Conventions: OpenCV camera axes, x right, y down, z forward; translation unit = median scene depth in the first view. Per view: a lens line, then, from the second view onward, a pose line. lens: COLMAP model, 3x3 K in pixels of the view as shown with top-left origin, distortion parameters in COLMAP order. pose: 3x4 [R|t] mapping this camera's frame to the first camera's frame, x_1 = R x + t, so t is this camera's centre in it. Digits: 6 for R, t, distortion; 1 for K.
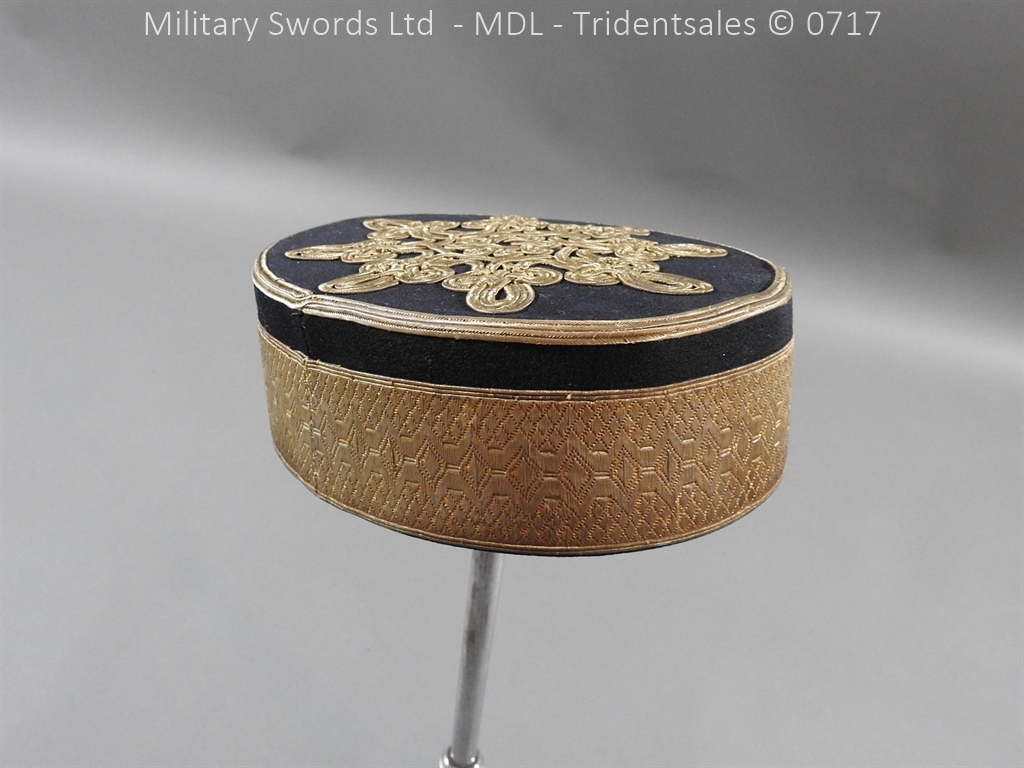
lens RADIAL K [[890.7, 0, 511.4], [0, 890.7, 387.8], [0, 0, 1]] dist [0.001660, -0.004885]
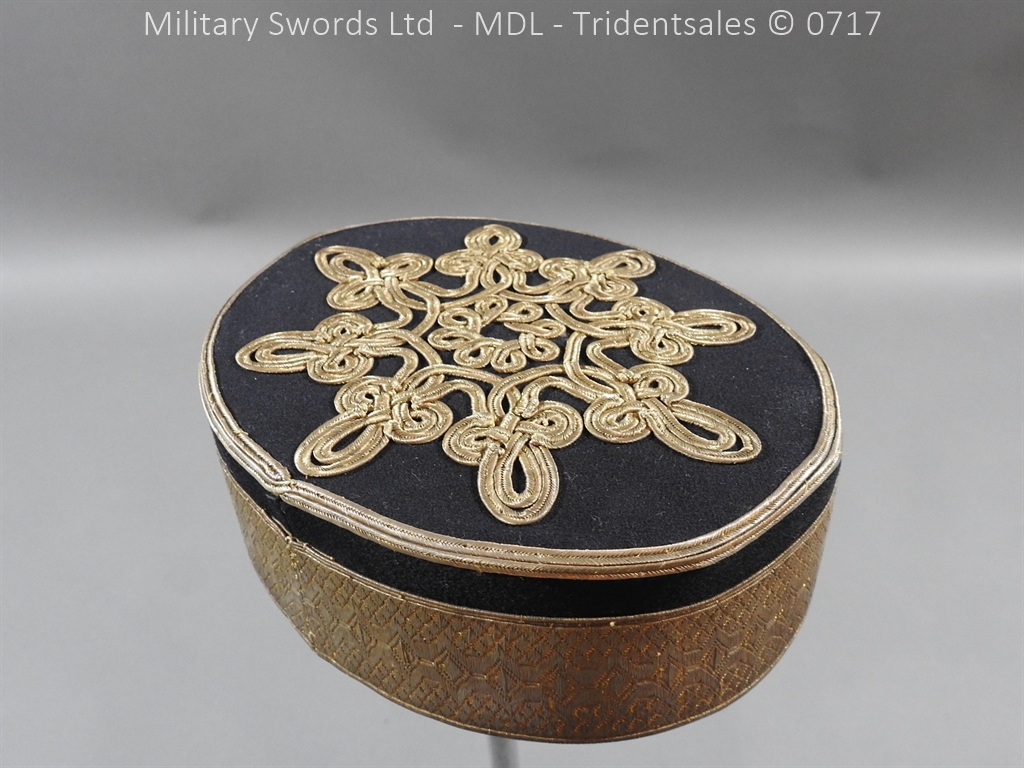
lens RADIAL K [[890.7, 0, 511.4], [0, 890.7, 387.8], [0, 0, 1]] dist [0.001660, -0.004885]
pose [[0.994841, -0.070782, 0.072677, -0.071176], [0.047668, 0.958516, 0.281025, -0.407045], [-0.089554, -0.276111, 0.956945, 0.203974]]
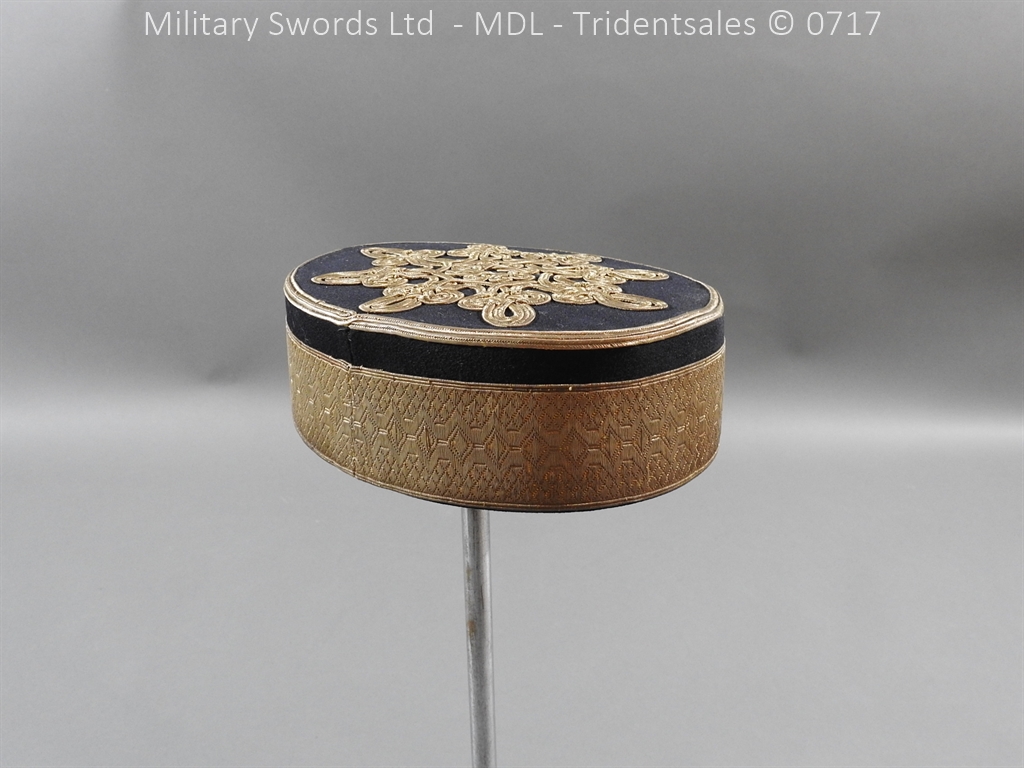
lens RADIAL K [[894.8, 0, 517.5], [0, 894.8, 384.4], [0, 0, 1]] dist [0.063644, -0.001103]
pose [[0.991241, -0.022969, 0.130055, -0.163803], [0.025046, 0.999583, -0.014362, 0.018140], [-0.129671, 0.017494, 0.991403, -0.275921]]
